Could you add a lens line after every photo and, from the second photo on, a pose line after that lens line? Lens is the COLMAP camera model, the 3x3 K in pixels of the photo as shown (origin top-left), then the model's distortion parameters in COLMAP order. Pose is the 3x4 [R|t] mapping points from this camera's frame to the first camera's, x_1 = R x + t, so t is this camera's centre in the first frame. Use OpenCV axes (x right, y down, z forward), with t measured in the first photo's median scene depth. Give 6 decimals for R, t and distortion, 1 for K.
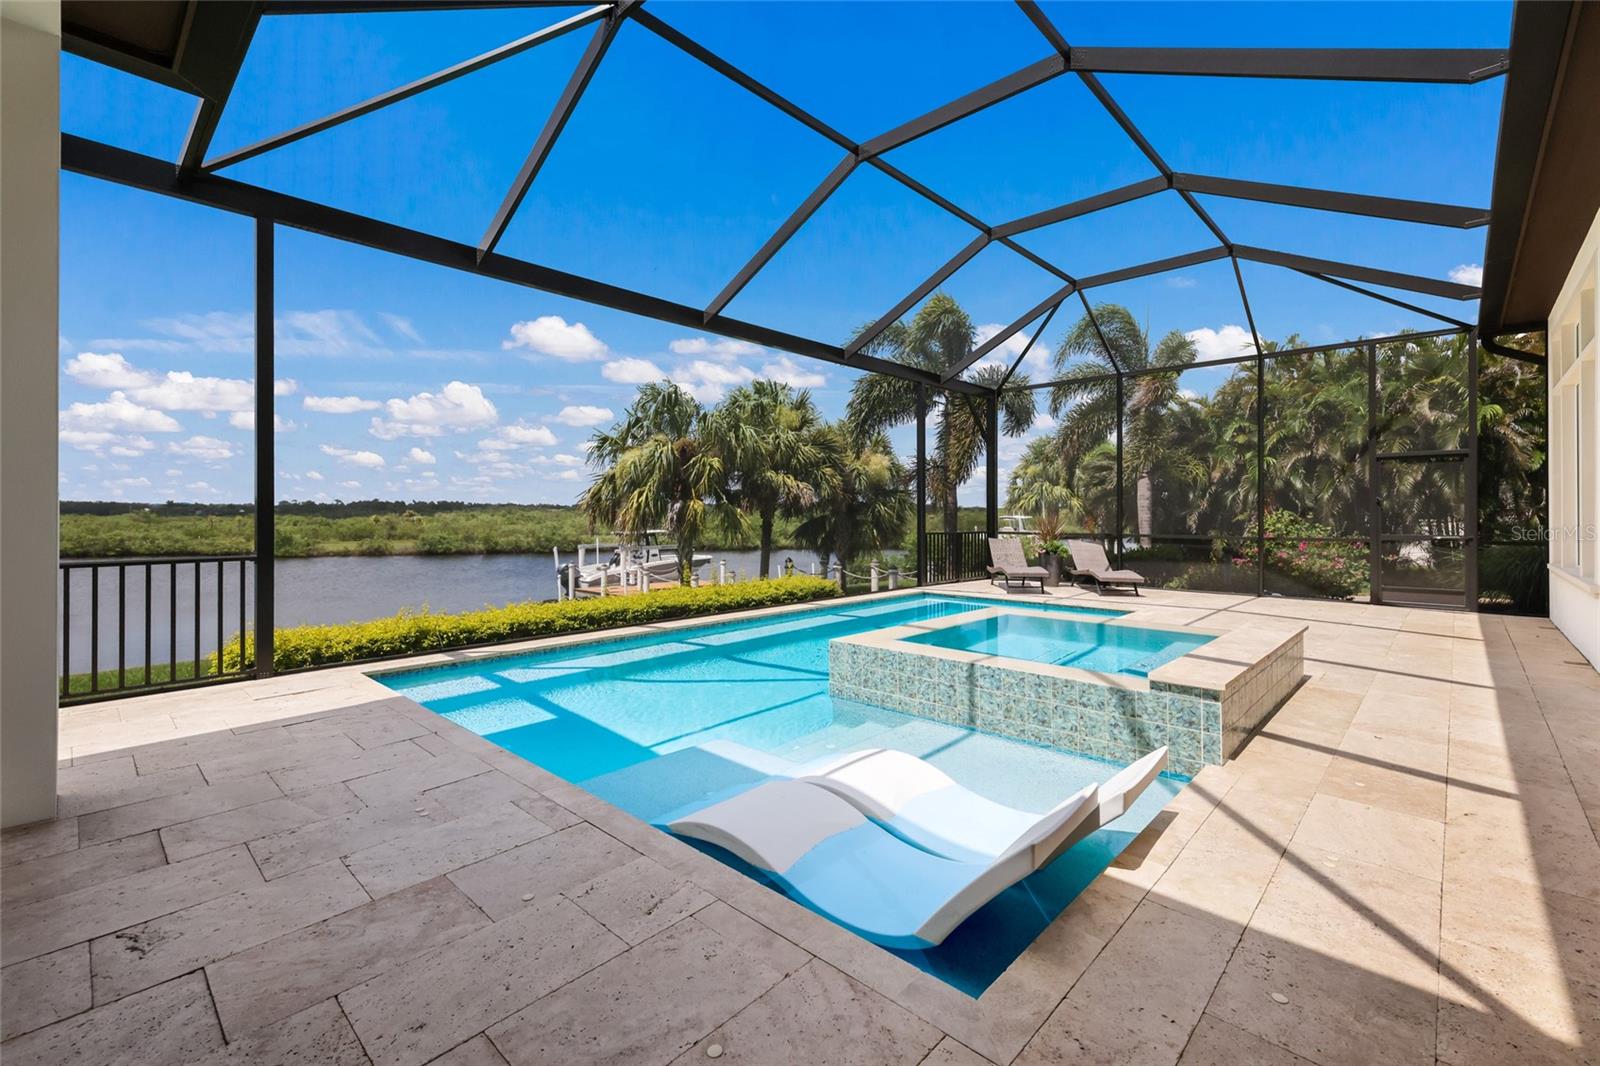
lens RADIAL K [[704.2, 0, 802.9], [0, 704.2, 541.1], [0, 0, 1]] dist [-0.000086, -0.000016]
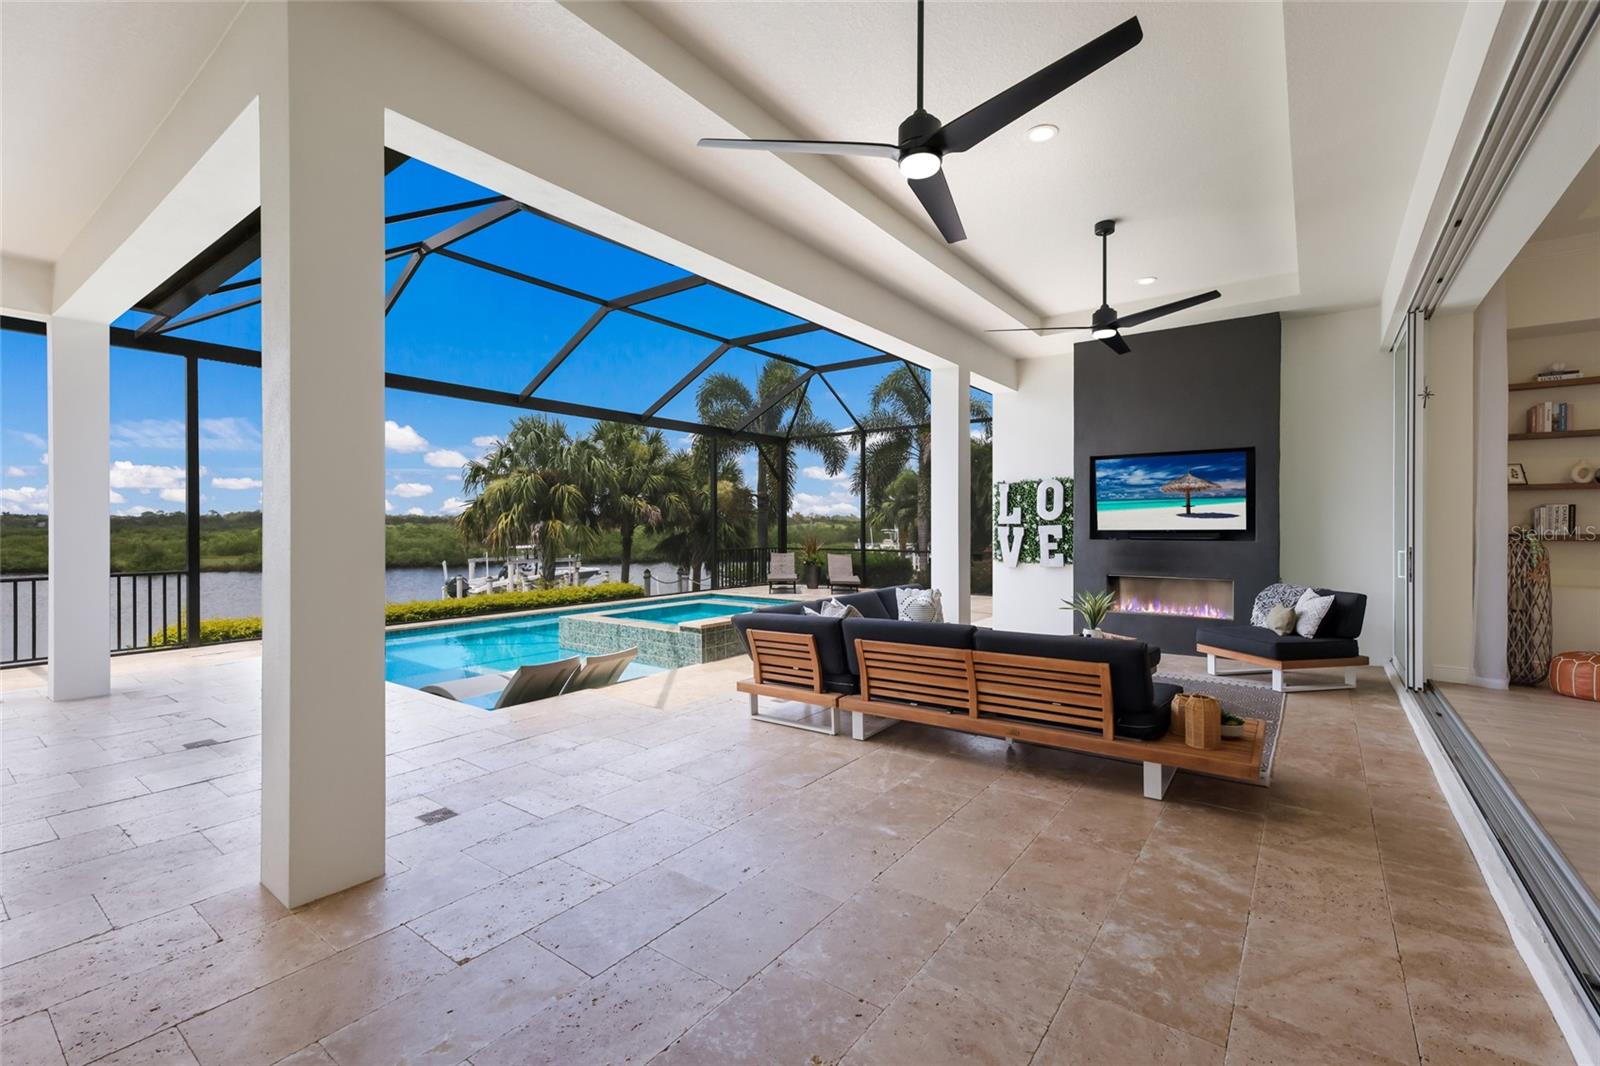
lens RADIAL K [[704.2, 0, 802.9], [0, 704.2, 541.1], [0, 0, 1]] dist [-0.000086, -0.000016]
pose [[0.993668, -0.003944, 0.112291, 0.116123], [0.005756, 0.999858, -0.015812, -0.002886], [-0.112213, 0.016358, 0.993550, -0.202493]]
